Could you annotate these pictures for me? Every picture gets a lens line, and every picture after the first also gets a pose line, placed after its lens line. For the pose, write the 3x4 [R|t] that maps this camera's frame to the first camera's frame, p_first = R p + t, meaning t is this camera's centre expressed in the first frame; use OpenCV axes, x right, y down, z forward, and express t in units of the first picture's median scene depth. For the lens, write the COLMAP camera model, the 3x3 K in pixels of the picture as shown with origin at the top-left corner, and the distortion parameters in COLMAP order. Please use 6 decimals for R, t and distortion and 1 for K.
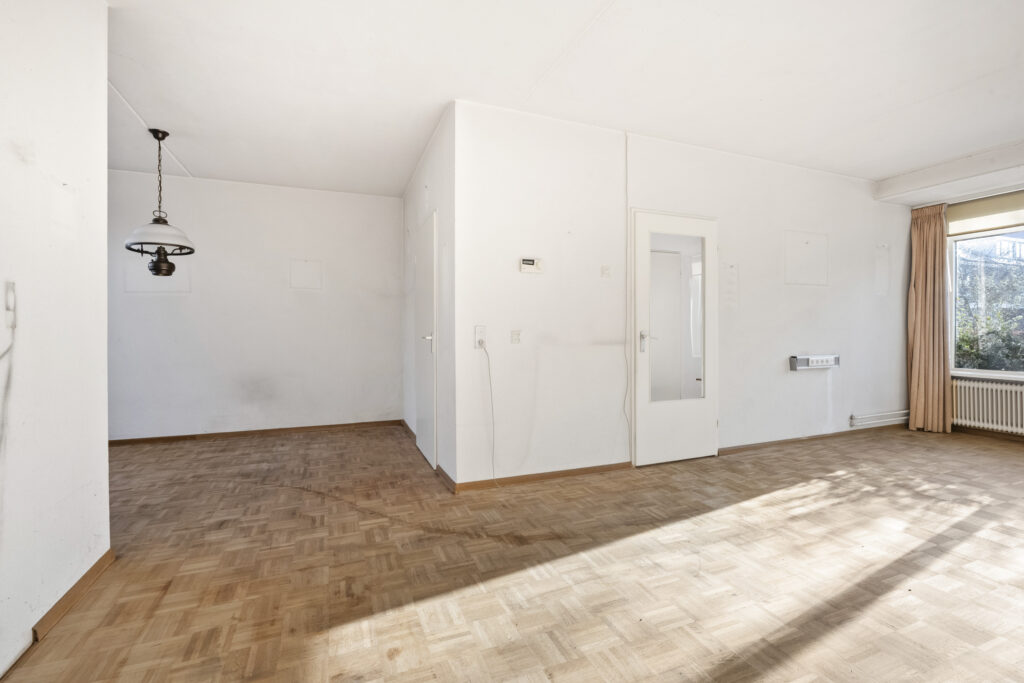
lens RADIAL K [[460.2, 0, 512.7], [0, 460.2, 329.5], [0, 0, 1]] dist [-0.009466, 0.000369]
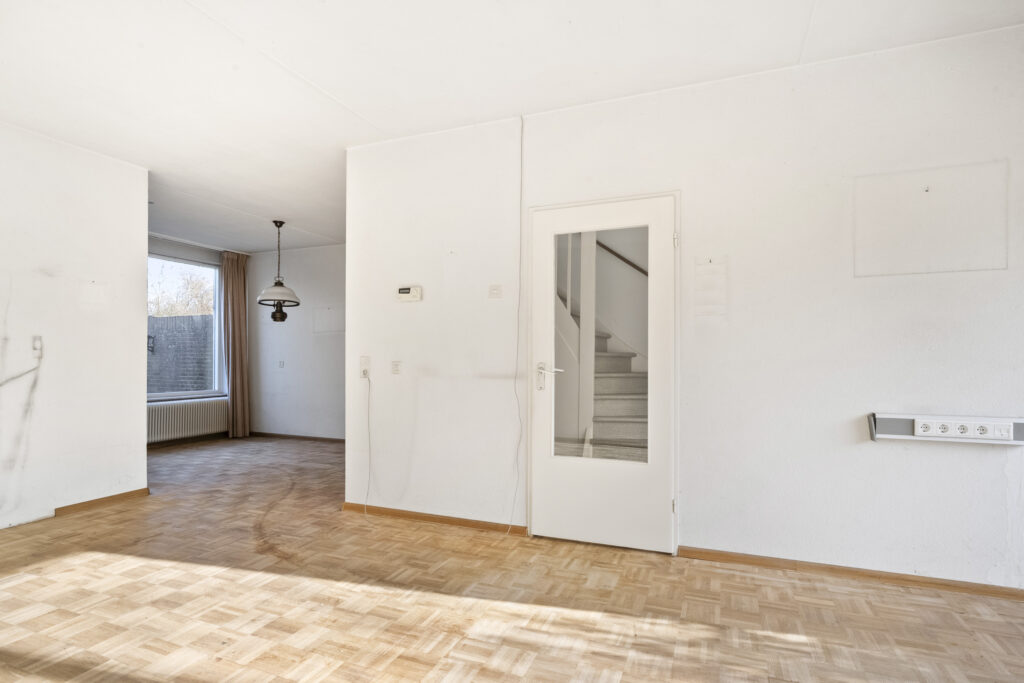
lens RADIAL K [[518.1, 0, 515.7], [0, 518.1, 355.7], [0, 0, 1]] dist [-0.003025, -0.001123]
pose [[0.716875, -0.002168, -0.697199, 0.986340], [-0.003200, 0.999974, -0.006401, -0.003177], [0.697195, 0.006820, 0.716850, 0.390055]]
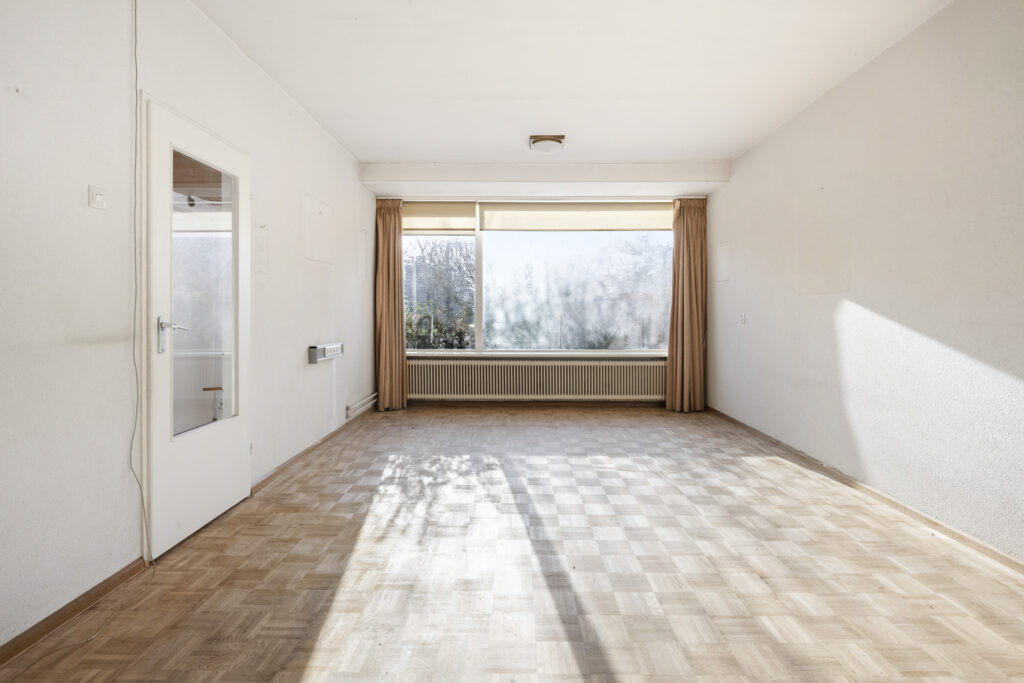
lens RADIAL K [[522.0, 0, 513.6], [0, 522.0, 313.8], [0, 0, 1]] dist [-0.000413, 0.000063]
pose [[0.382668, 0.003170, 0.923880, -0.164076], [-0.003261, 0.999993, -0.002080, 0.000289], [-0.923880, -0.002217, 0.382676, 0.408021]]
